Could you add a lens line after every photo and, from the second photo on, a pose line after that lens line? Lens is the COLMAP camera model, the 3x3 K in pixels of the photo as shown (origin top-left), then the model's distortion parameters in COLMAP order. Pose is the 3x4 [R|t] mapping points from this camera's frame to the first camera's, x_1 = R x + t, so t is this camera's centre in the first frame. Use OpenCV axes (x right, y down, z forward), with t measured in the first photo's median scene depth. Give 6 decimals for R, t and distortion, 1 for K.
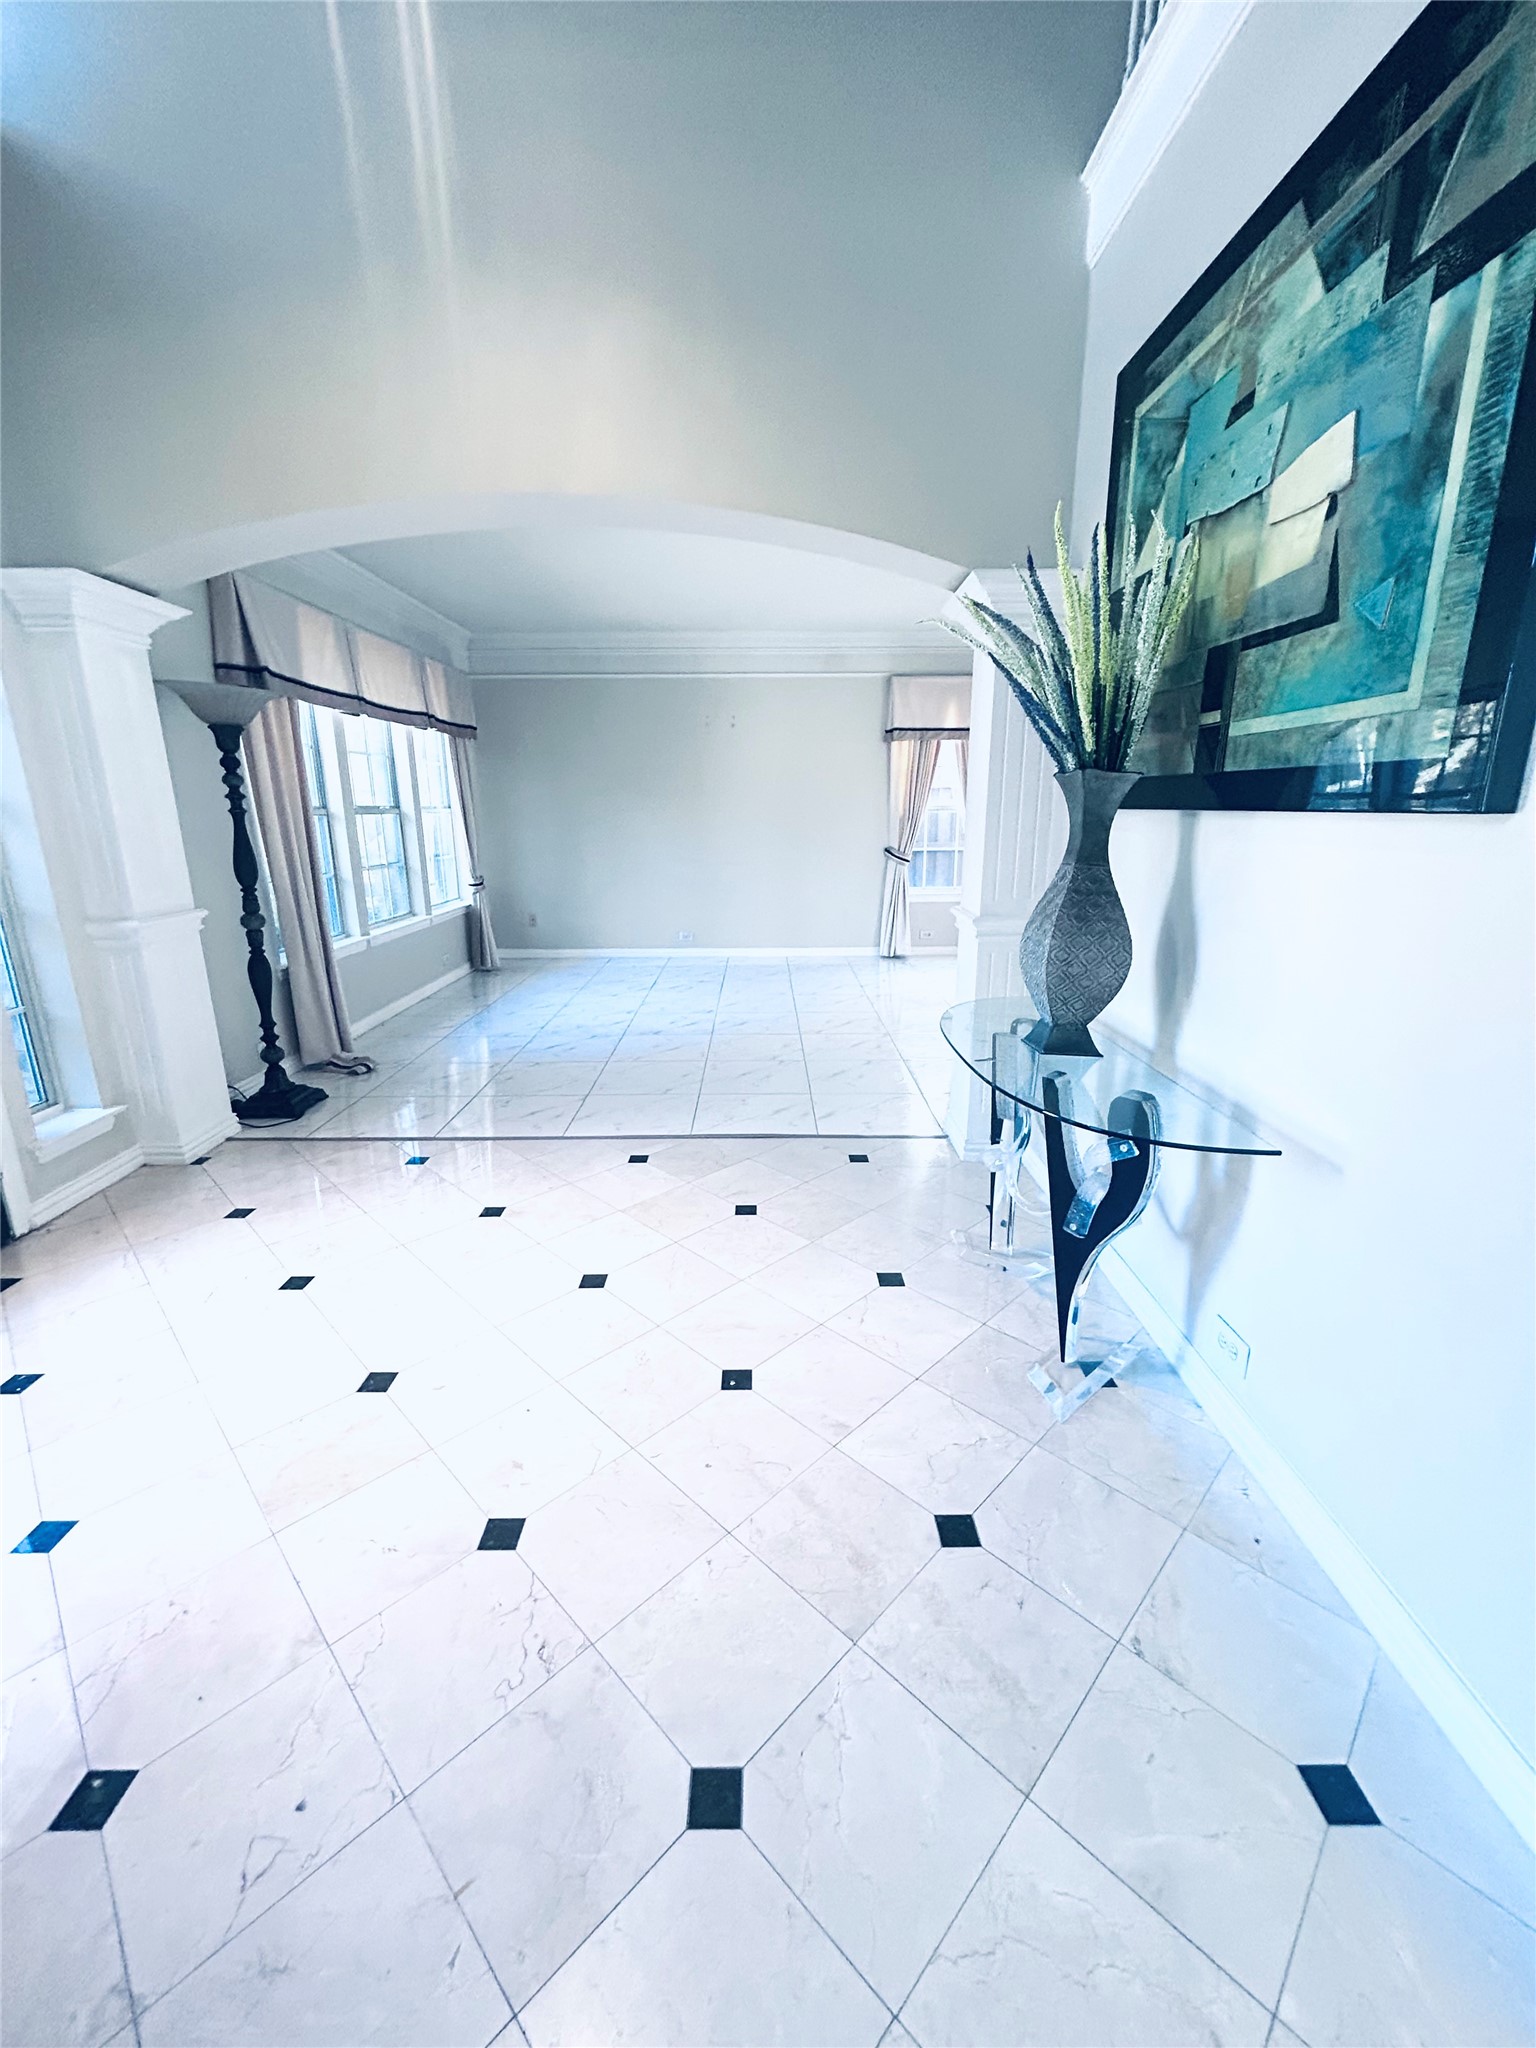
lens RADIAL K [[829.3, 0, 769.4], [0, 829.3, 1022.0], [0, 0, 1]] dist [0.002109, 0.000145]
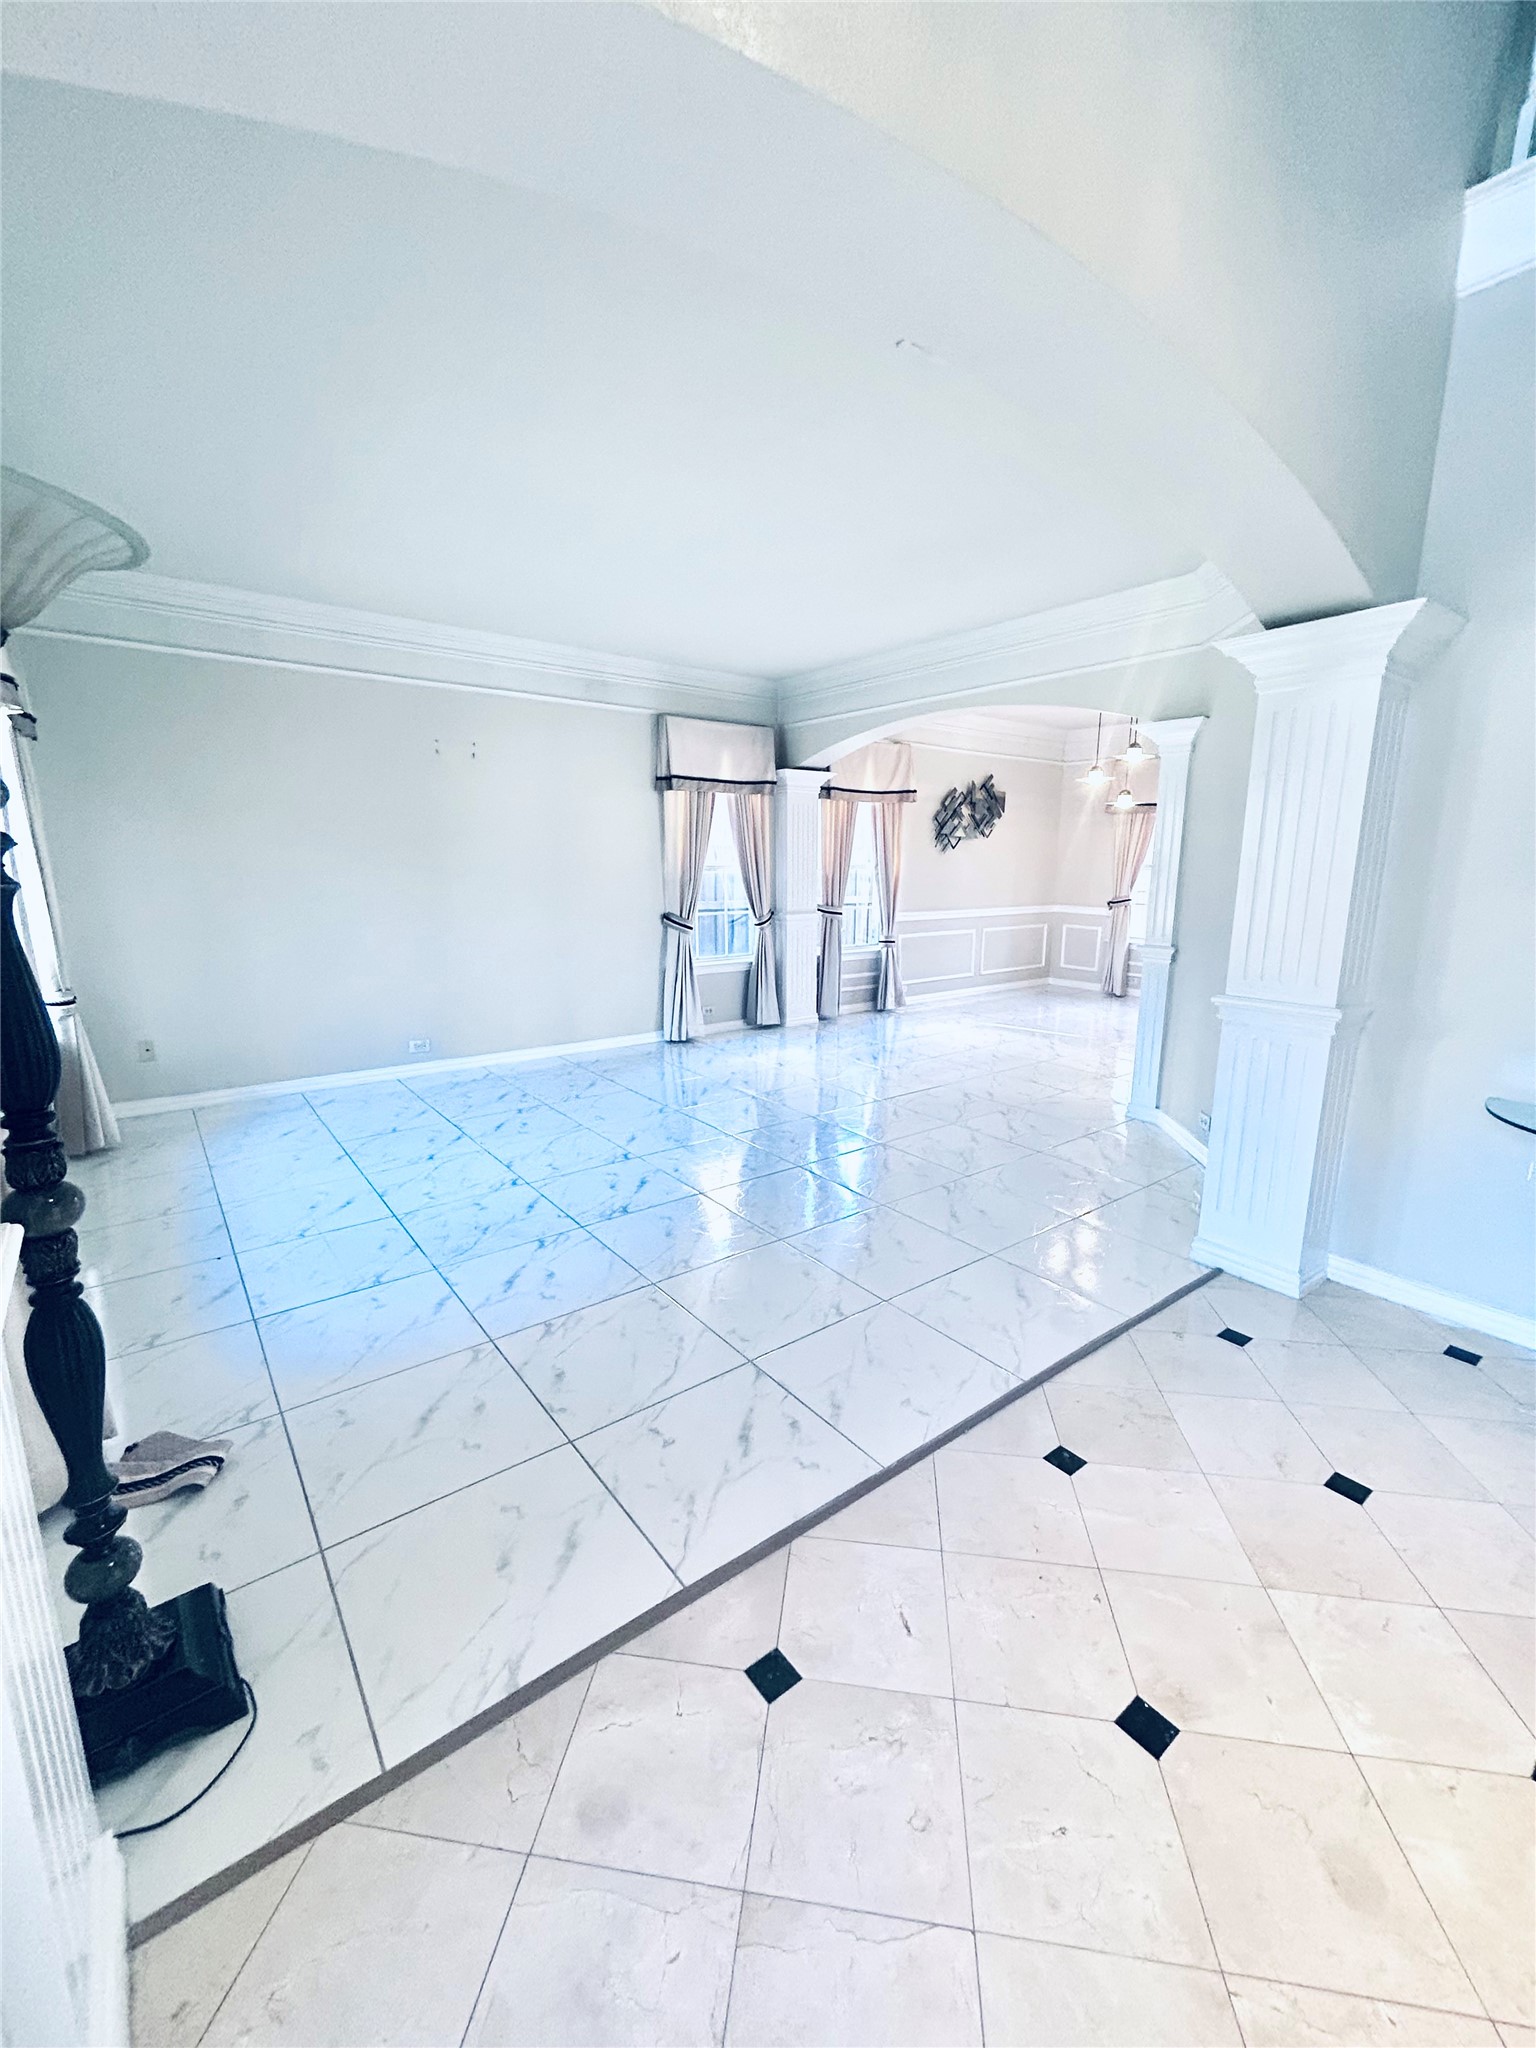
lens RADIAL K [[829.3, 0, 768.0], [0, 829.3, 1017.0], [0, 0, 1]] dist [0.002109, 0.000145]
pose [[0.799567, -0.100563, 0.592097, -0.291676], [0.140816, 0.989790, -0.022050, -0.074515], [-0.583835, 0.101007, 0.805565, 0.276665]]
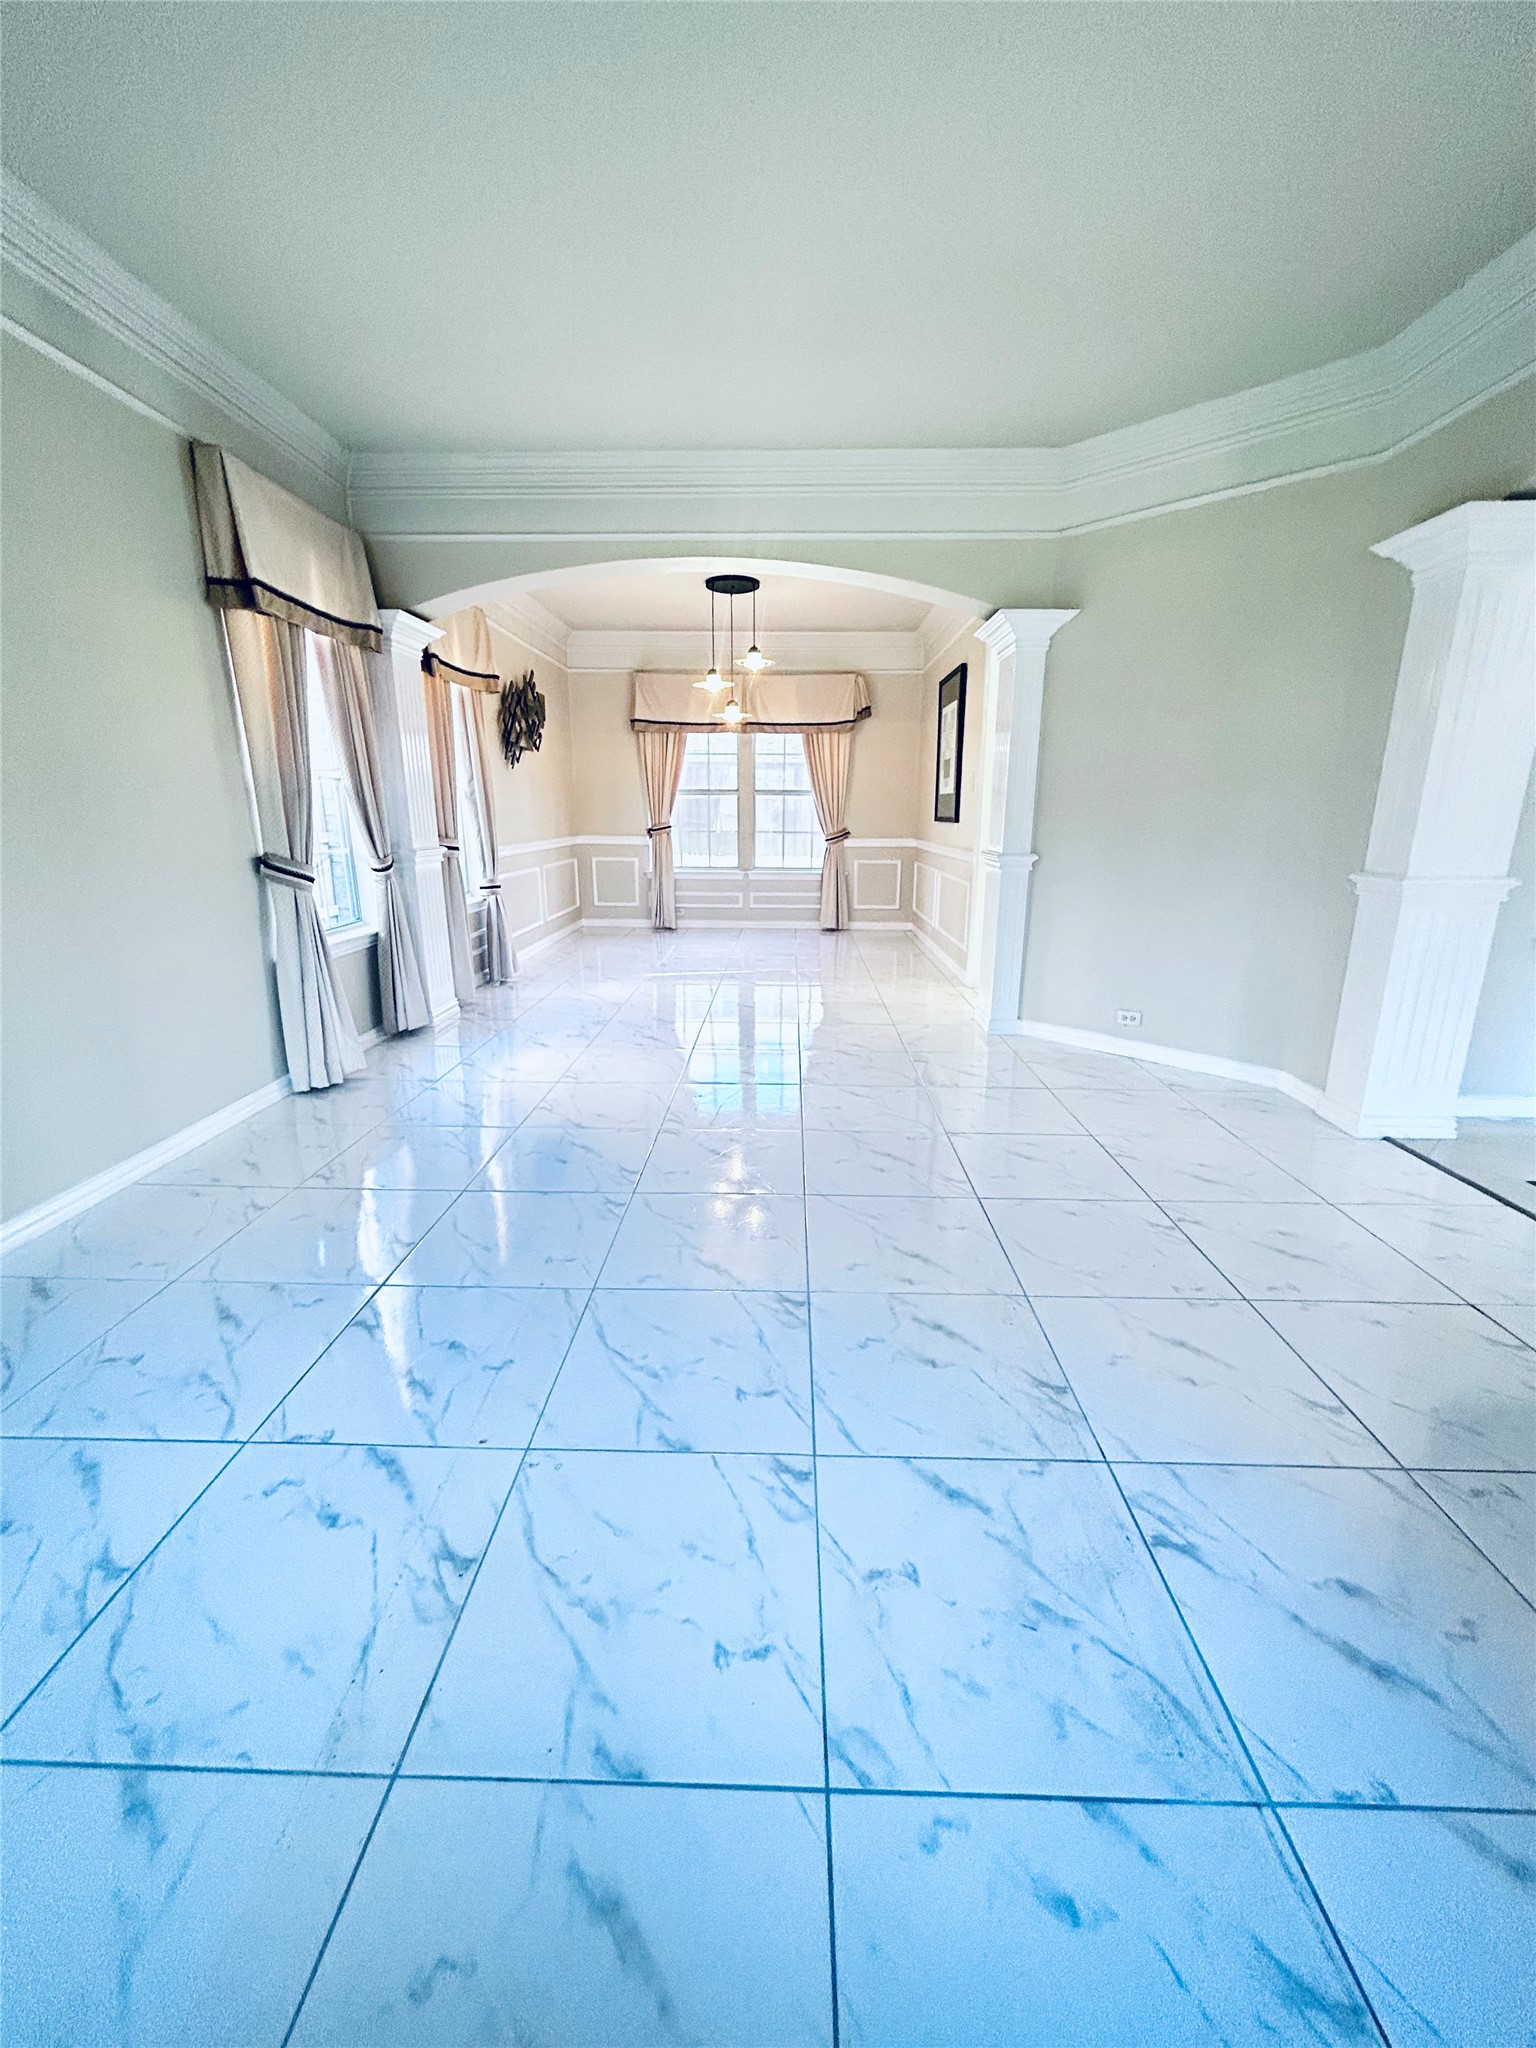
lens RADIAL K [[829.3, 0, 775.8], [0, 829.3, 1014.5], [0, 0, 1]] dist [0.002109, 0.000145]
pose [[0.039315, -0.233712, 0.971511, -0.303353], [0.249612, 0.943735, 0.216929, -0.161803], [-0.967547, 0.233972, 0.095441, 0.730099]]
